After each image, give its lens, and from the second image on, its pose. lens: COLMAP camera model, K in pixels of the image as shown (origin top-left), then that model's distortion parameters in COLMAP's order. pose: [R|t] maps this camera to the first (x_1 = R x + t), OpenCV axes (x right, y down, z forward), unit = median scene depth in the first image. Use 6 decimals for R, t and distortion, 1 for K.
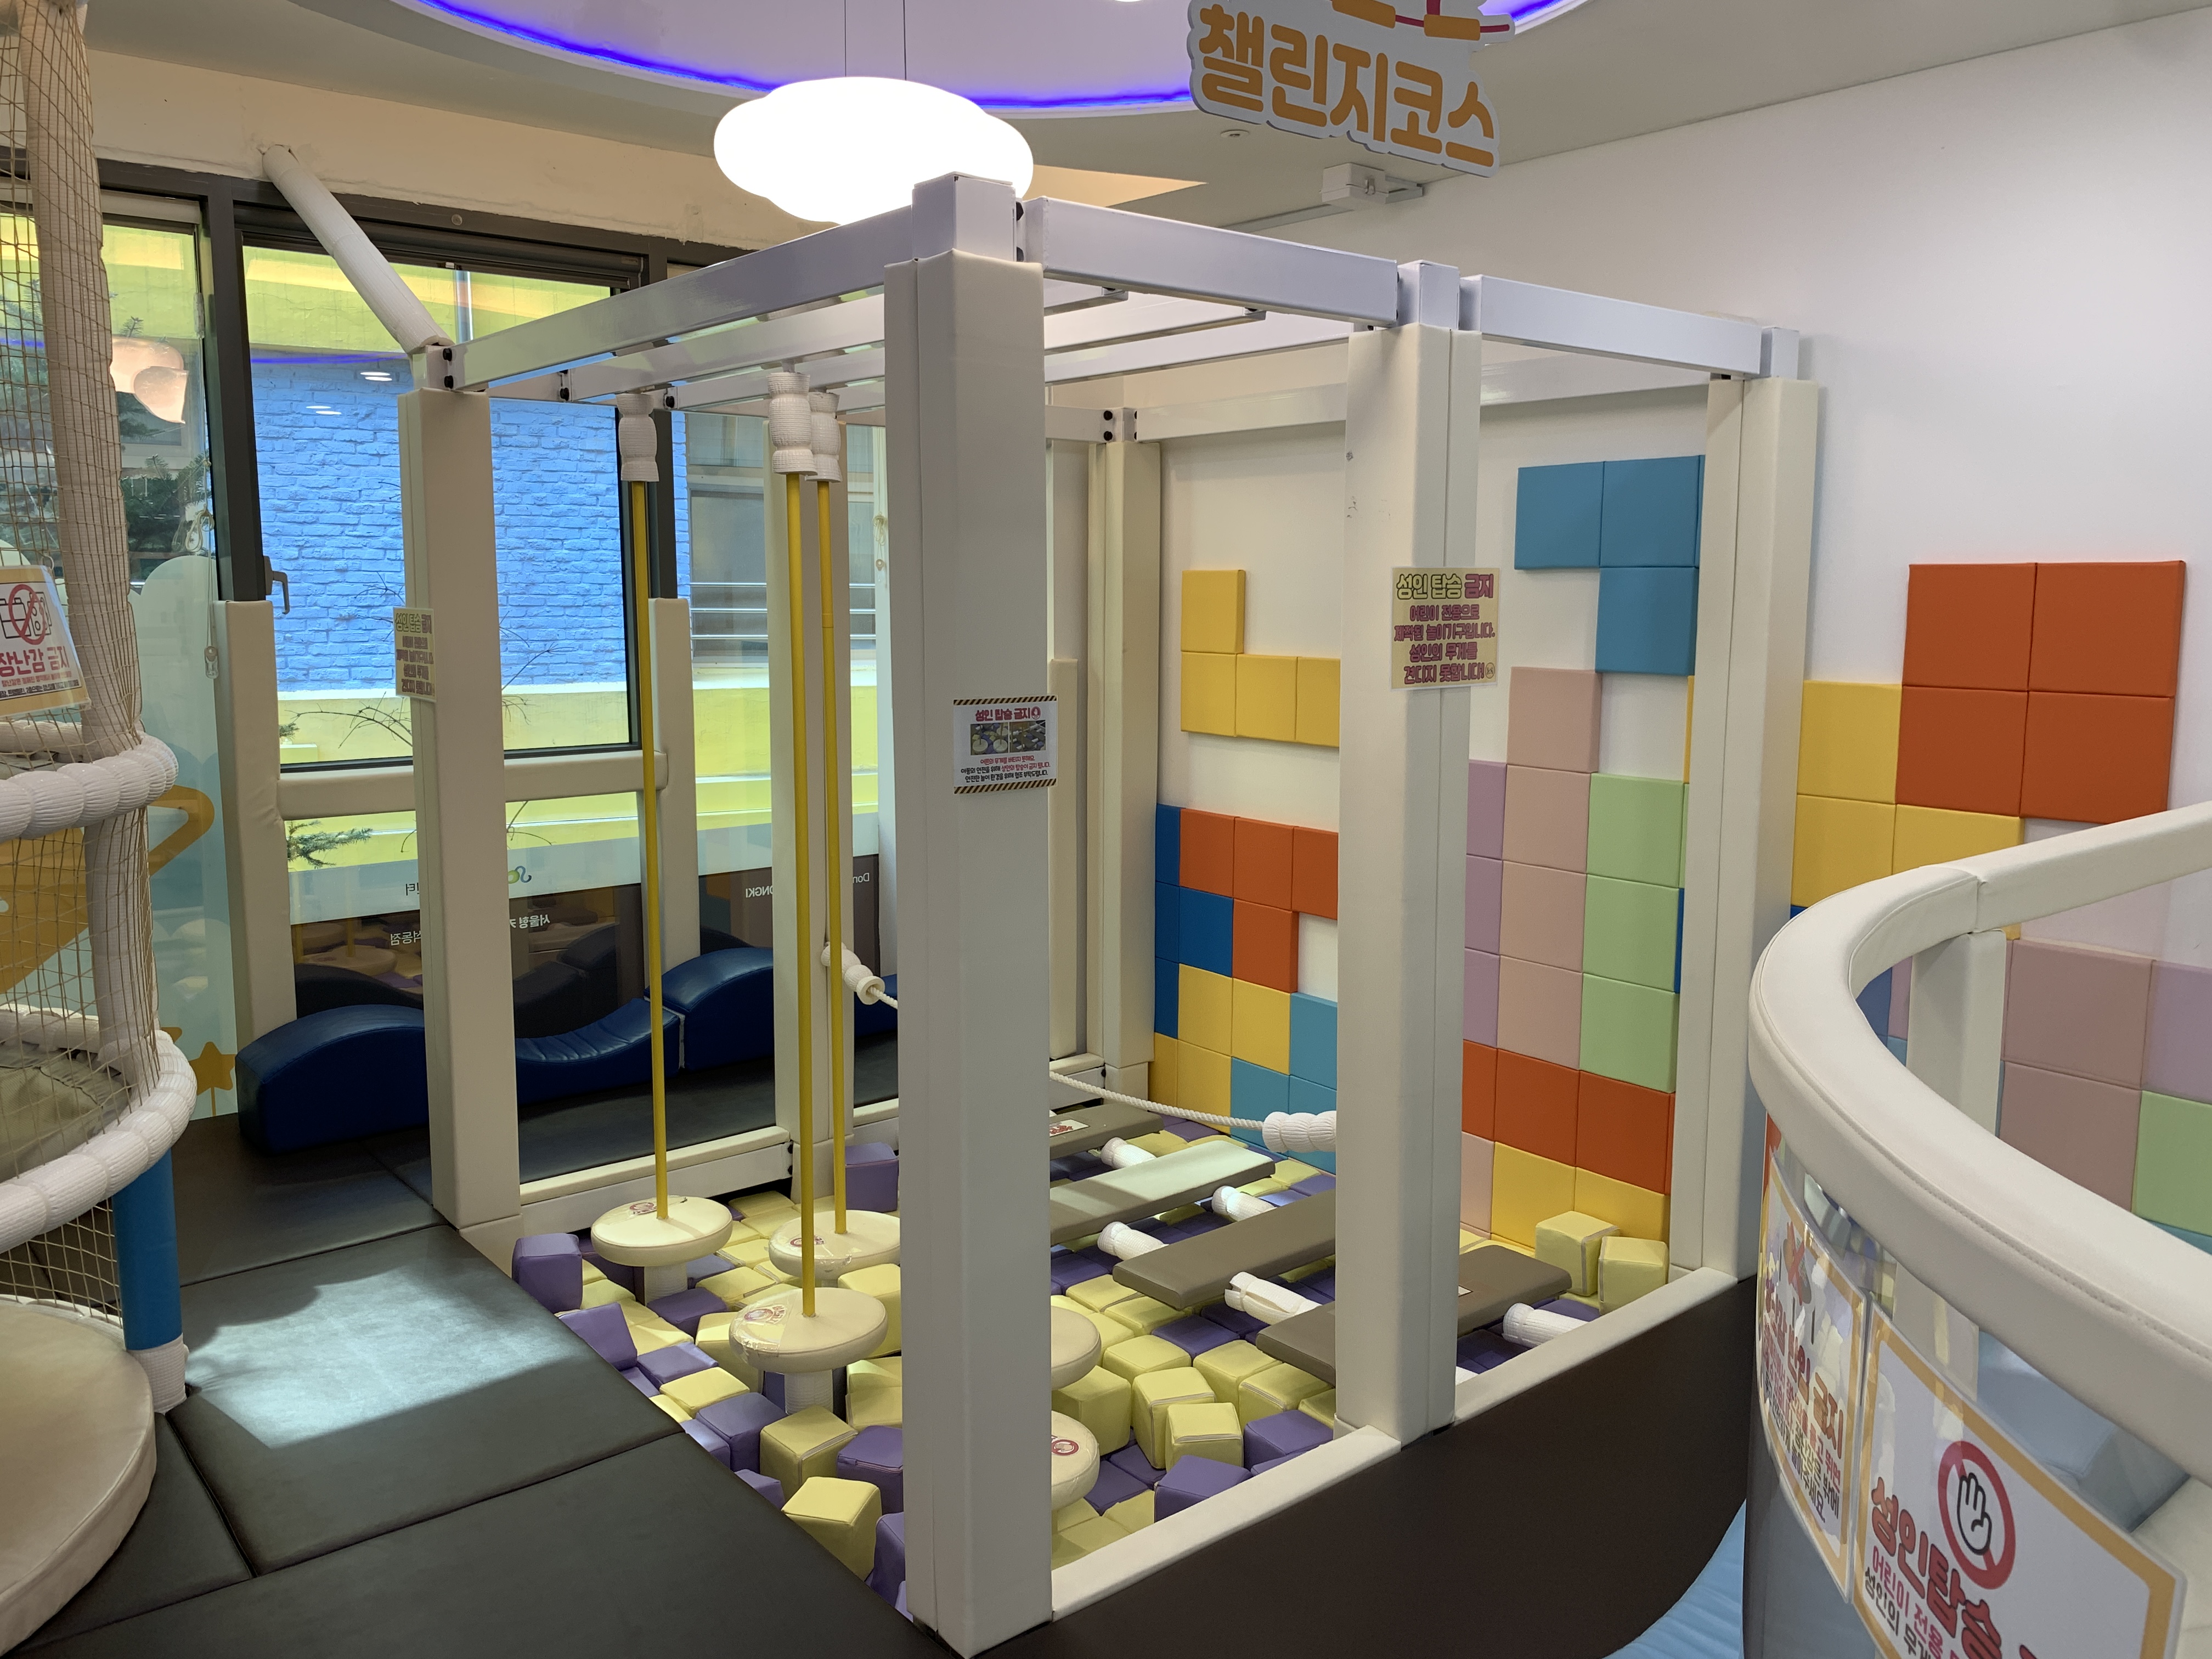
lens RADIAL K [[1668.9, 0, 1113.9], [0, 1668.9, 815.9], [0, 0, 1]] dist [0.007523, -0.010618]
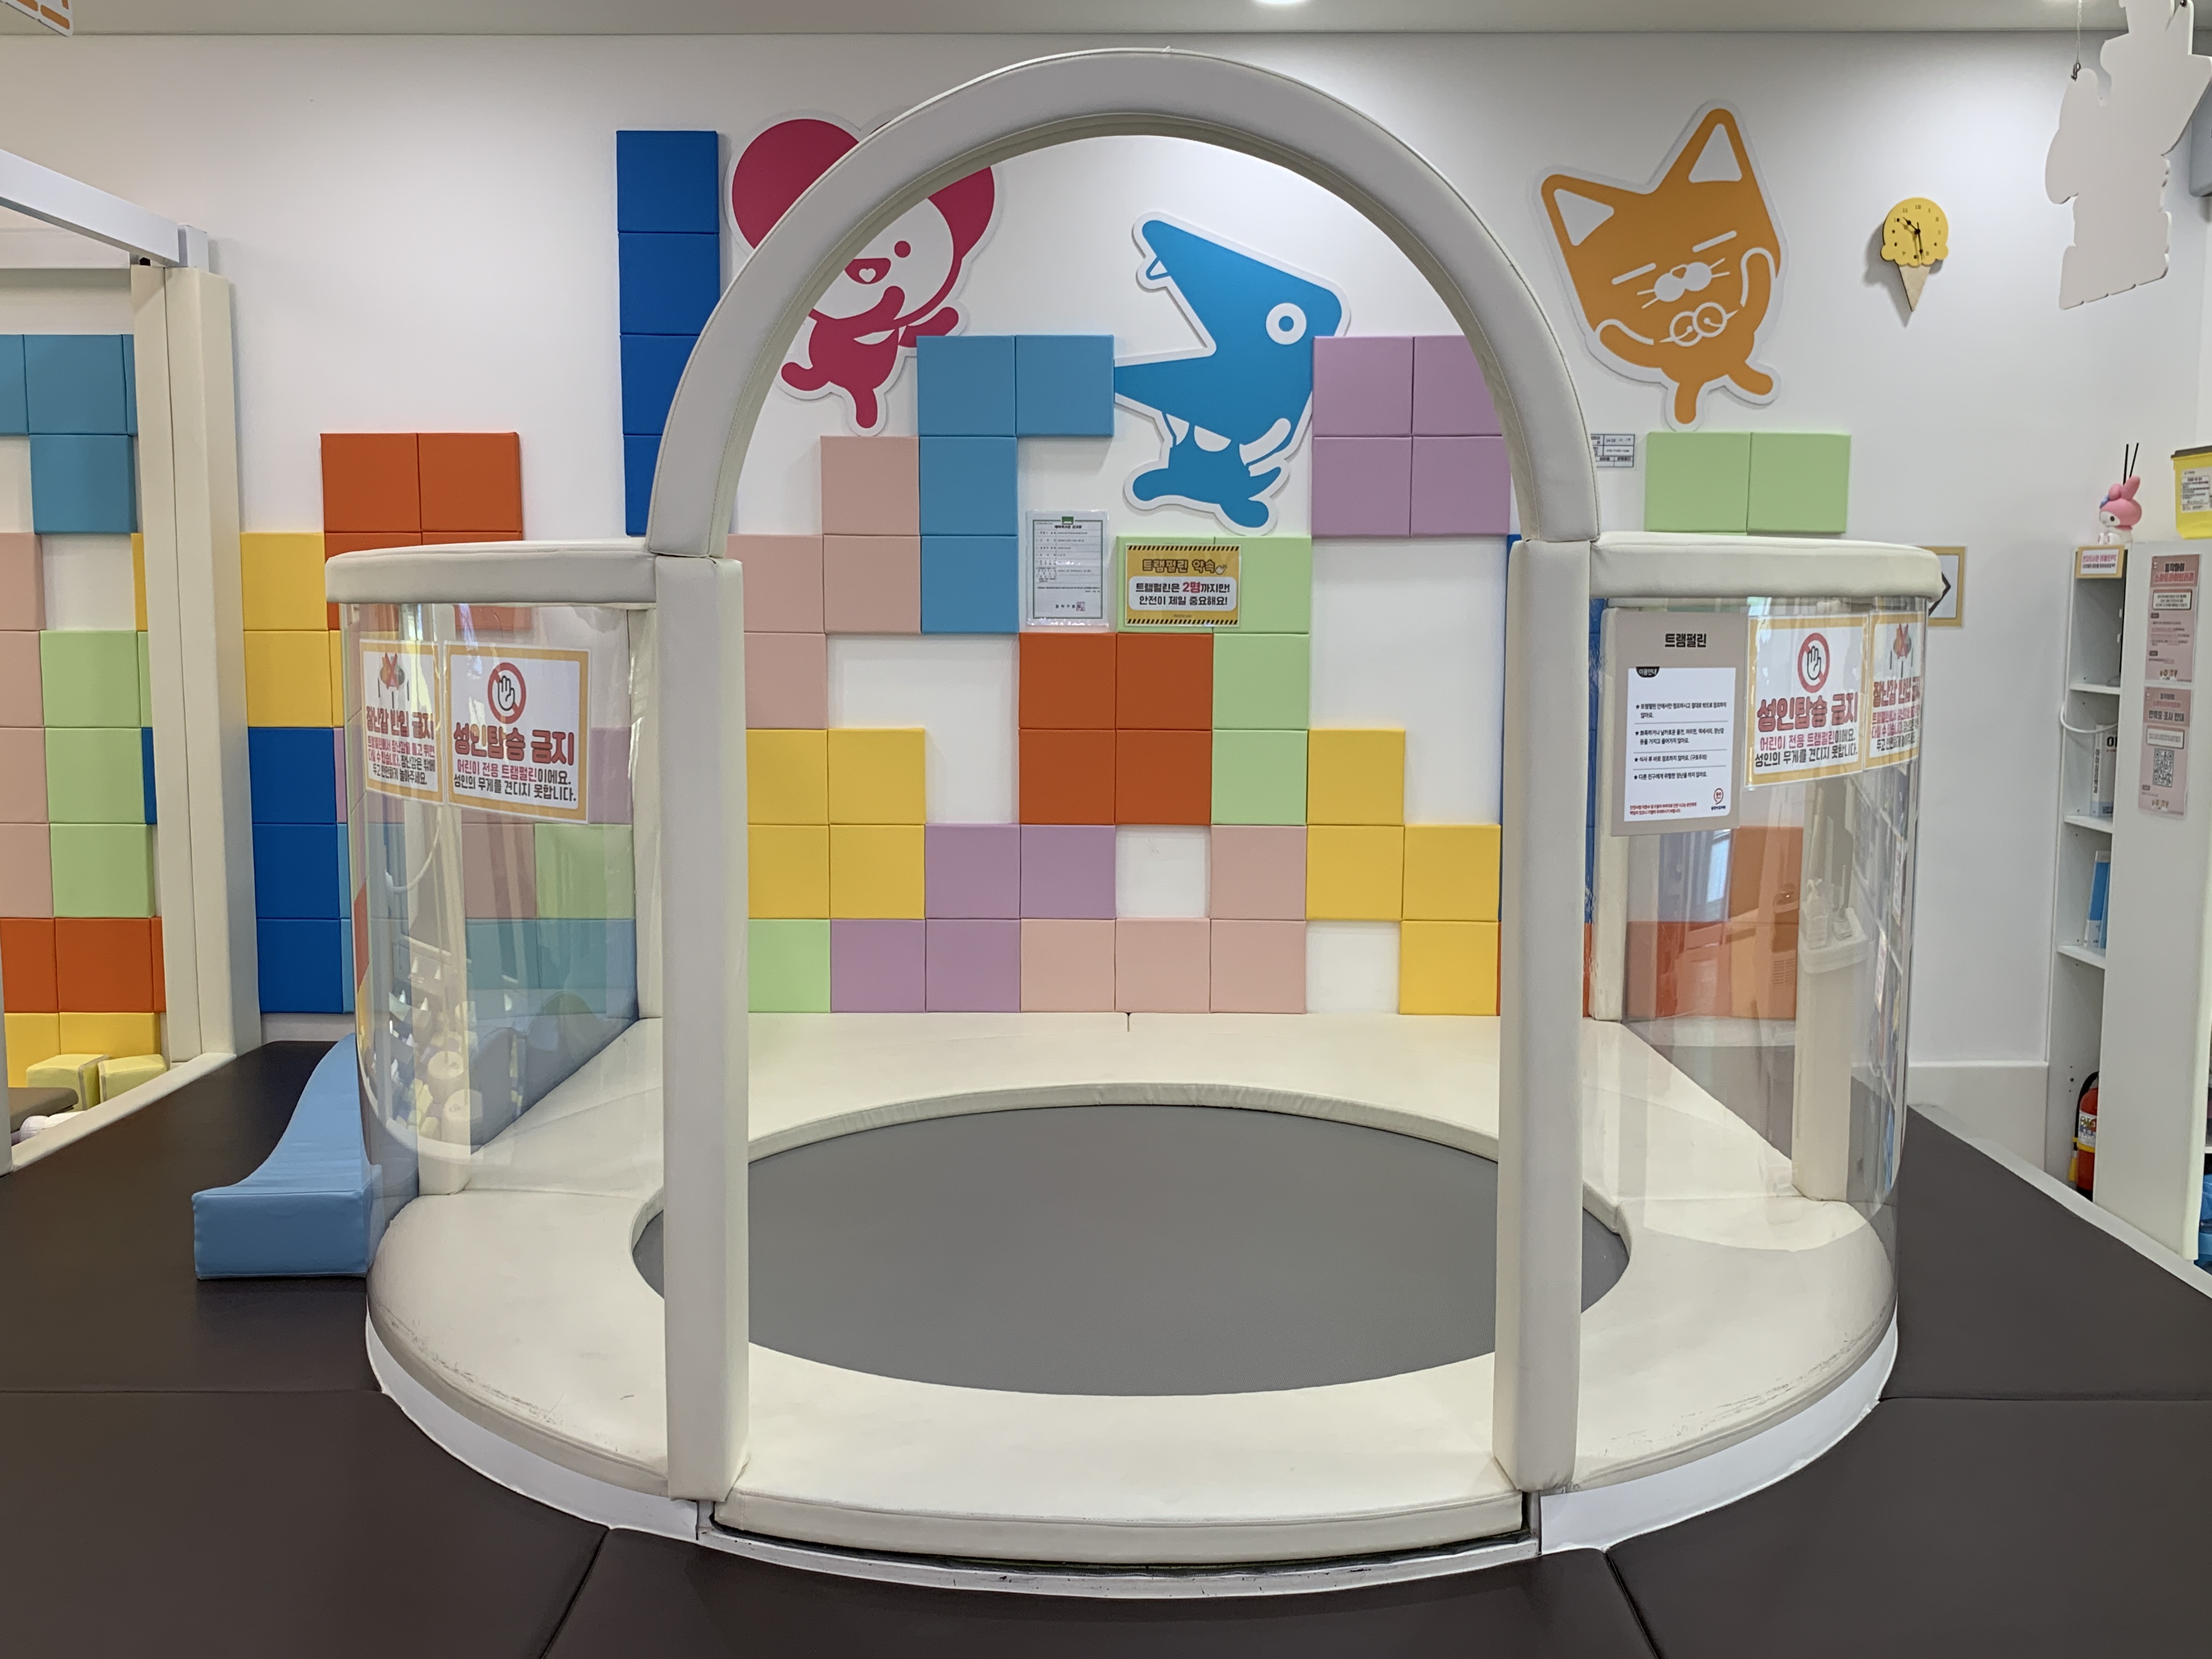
lens RADIAL K [[1957.9, 0, 1103.1], [0, 1957.9, 820.4], [0, 0, 1]] dist [0.005720, 0.000355]
pose [[0.657747, -0.070901, 0.749894, -0.229882], [0.100423, 0.994927, 0.005985, 0.169565], [-0.746514, 0.071370, 0.661530, -0.339124]]
